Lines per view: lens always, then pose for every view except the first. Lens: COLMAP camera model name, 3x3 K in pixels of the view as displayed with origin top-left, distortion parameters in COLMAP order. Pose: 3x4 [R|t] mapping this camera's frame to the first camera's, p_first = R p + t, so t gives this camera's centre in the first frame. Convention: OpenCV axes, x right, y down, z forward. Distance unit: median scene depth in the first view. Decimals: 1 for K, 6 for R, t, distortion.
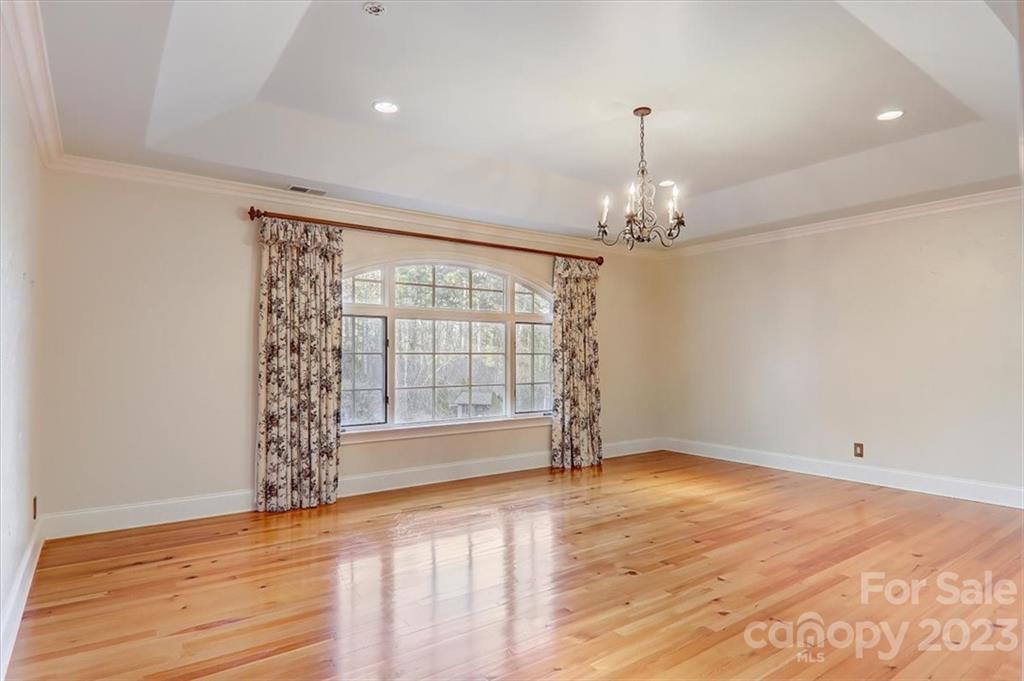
lens RADIAL K [[573.9, 0, 512.7], [0, 573.9, 340.9], [0, 0, 1]] dist [0.004831, -0.019741]
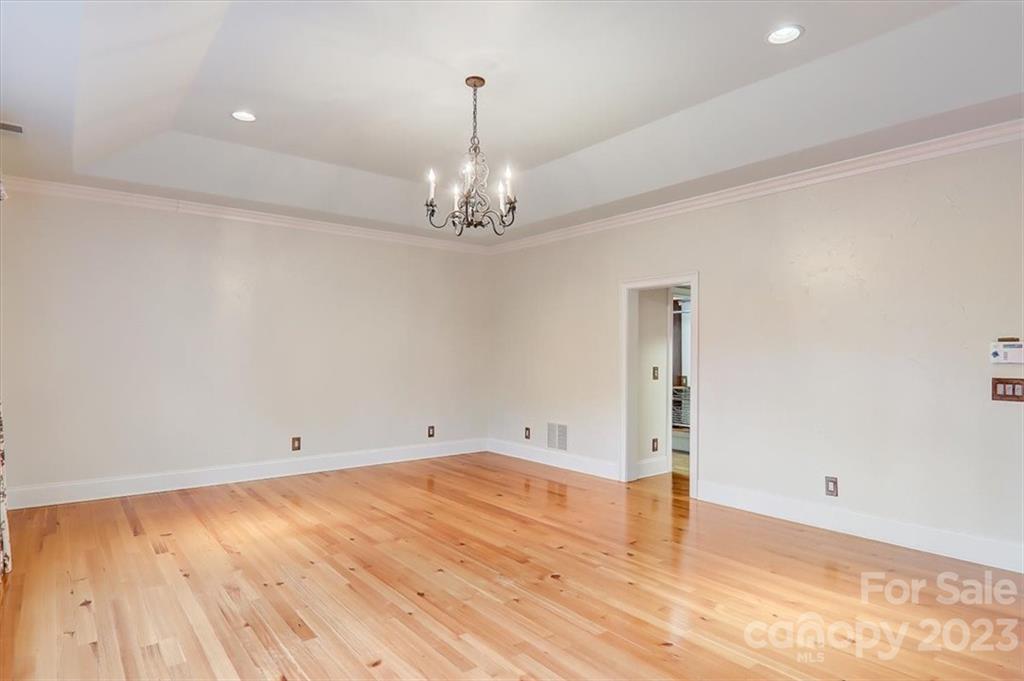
lens RADIAL K [[573.9, 0, 511.6], [0, 573.9, 345.3], [0, 0, 1]] dist [0.004831, -0.019741]
pose [[-0.042414, 0.008911, 0.999060, -0.516002], [-0.029017, 0.999527, -0.010147, 0.014597], [-0.998679, -0.029420, -0.042135, 0.754179]]
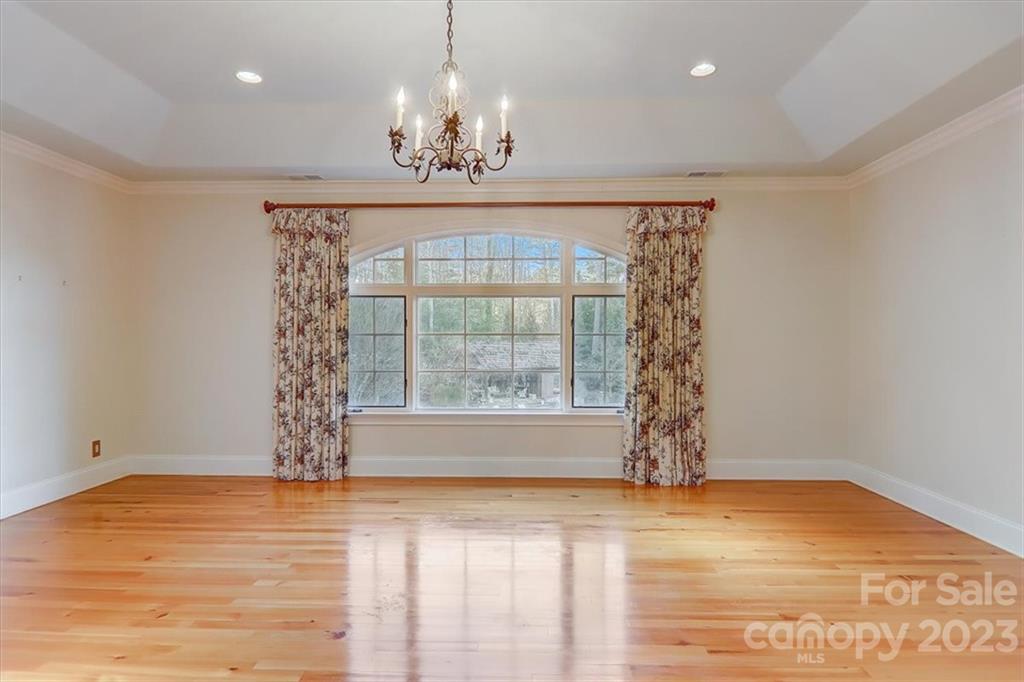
lens RADIAL K [[573.9, 0, 511.7], [0, 573.9, 341.8], [0, 0, 1]] dist [0.004831, -0.019741]
pose [[0.788530, 0.004836, -0.614977, 0.549264], [0.015546, 0.999493, 0.027794, 0.011441], [0.614799, -0.031477, 0.788055, 0.383273]]
